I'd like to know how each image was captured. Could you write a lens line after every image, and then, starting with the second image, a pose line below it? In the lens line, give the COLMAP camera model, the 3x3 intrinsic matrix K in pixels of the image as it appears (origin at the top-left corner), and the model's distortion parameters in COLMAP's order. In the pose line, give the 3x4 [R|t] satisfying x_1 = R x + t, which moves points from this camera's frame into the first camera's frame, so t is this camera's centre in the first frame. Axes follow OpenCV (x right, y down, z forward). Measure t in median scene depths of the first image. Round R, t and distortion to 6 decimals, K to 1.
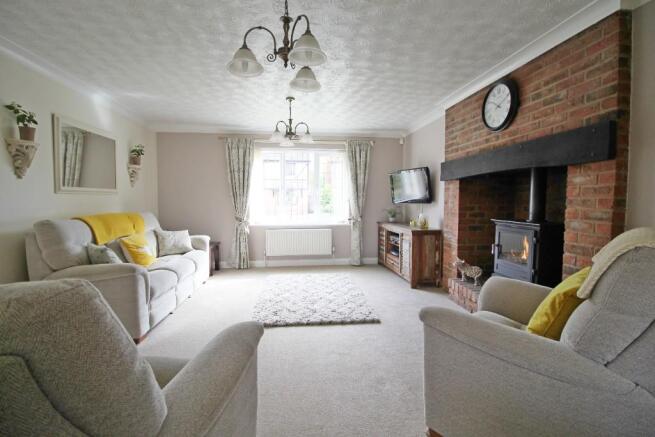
lens RADIAL K [[303.0, 0, 330.3], [0, 303.0, 215.8], [0, 0, 1]] dist [-0.011149, -0.001356]
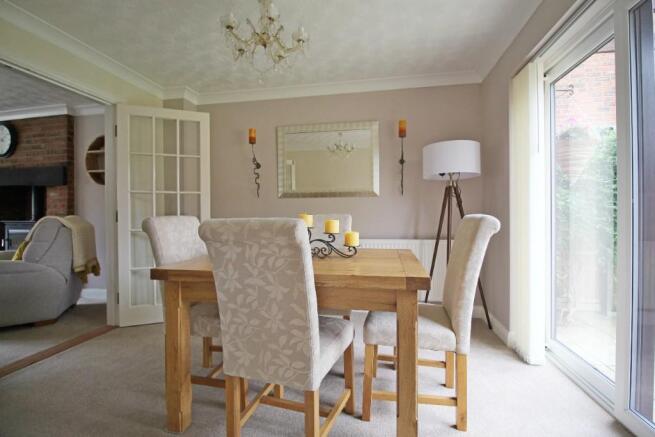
lens RADIAL K [[303.0, 0, 326.5], [0, 303.0, 211.6], [0, 0, 1]] dist [-0.011149, -0.001356]
pose [[0.317922, -0.003058, 0.948112, -0.351621], [0.055282, 0.998353, -0.015317, 0.097656], [-0.946504, 0.057283, 0.317568, -1.066692]]
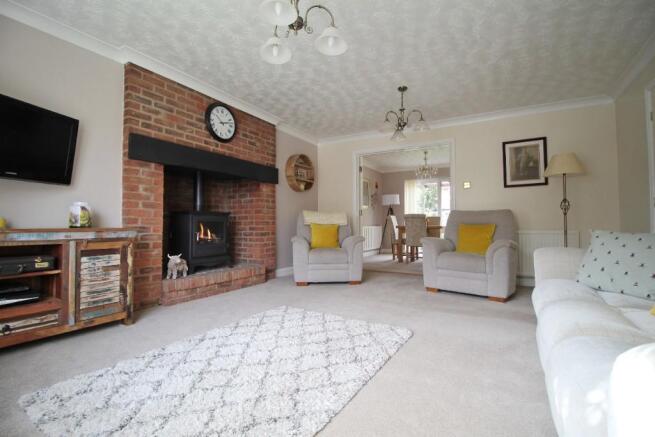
lens RADIAL K [[303.0, 0, 327.5], [0, 303.0, 217.3], [0, 0, 1]] dist [-0.011149, -0.001356]
pose [[-0.793858, 0.007900, 0.608052, -0.726026], [0.025499, 0.999469, 0.020306, 0.035808], [-0.607569, 0.031625, -0.793637, 2.169096]]
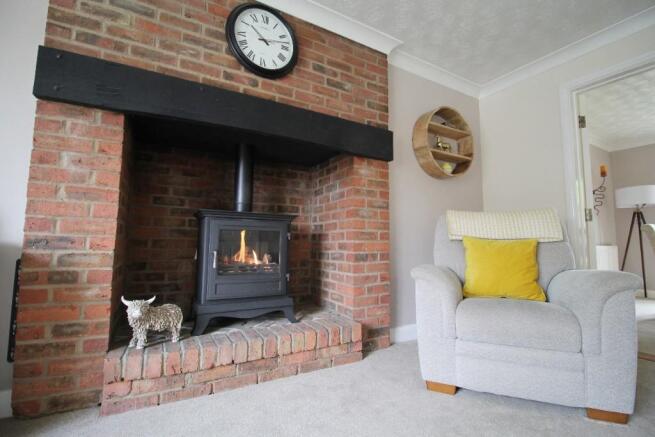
lens RADIAL K [[303.0, 0, 328.3], [0, 303.0, 214.6], [0, 0, 1]] dist [-0.011149, -0.001356]
pose [[-0.384328, 0.074263, 0.920205, -0.111652], [0.033621, 0.997224, -0.066437, 0.093714], [-0.922584, 0.005405, -0.385758, 1.384480]]
